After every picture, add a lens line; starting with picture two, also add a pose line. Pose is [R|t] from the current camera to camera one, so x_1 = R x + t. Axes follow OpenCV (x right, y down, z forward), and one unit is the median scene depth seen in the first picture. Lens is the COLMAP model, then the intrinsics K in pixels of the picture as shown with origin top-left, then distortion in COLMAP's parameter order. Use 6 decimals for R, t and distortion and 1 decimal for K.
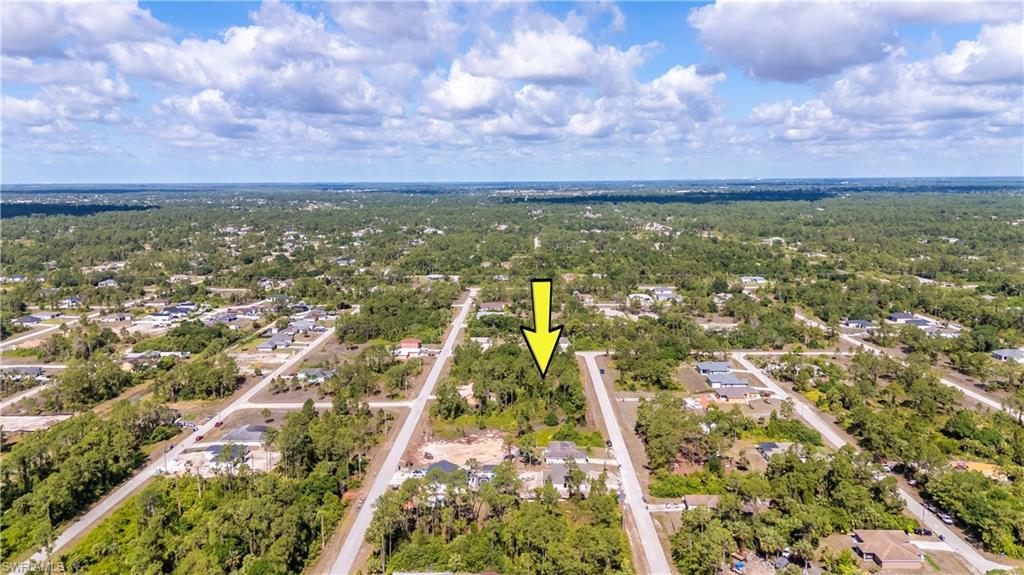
lens RADIAL K [[848.4, 0, 512.0], [0, 848.4, 287.5], [0, 0, 1]] dist [0.004854, 0.001833]
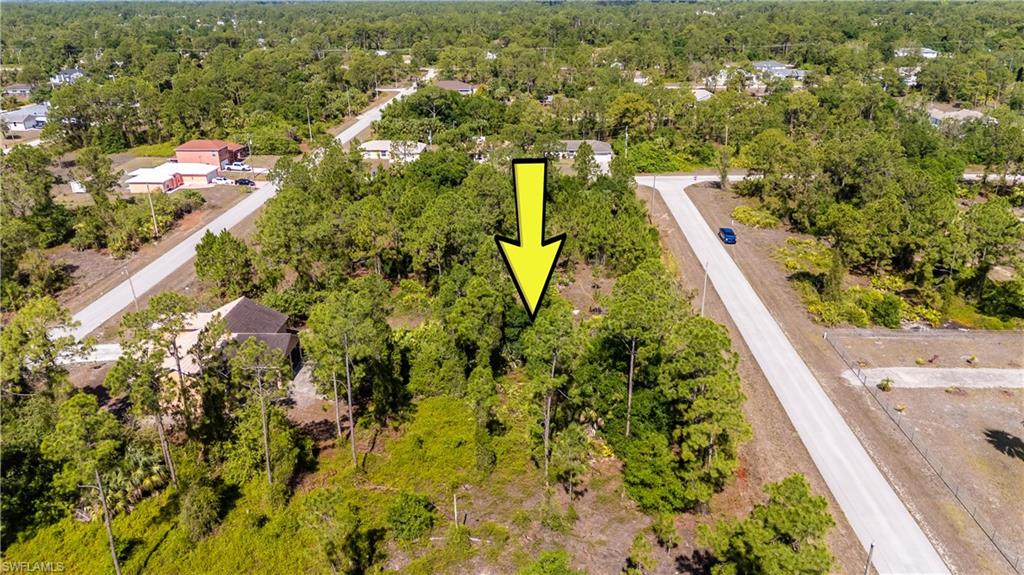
lens RADIAL K [[761.0, 0, 512.0], [0, 761.0, 287.5], [0, 0, 1]] dist [0.063005, -0.056420]
pose [[0.999743, 0.003453, -0.022428, 0.030027], [0.001410, 0.976993, 0.213267, 0.053642], [0.022648, -0.213244, 0.976736, 0.678817]]
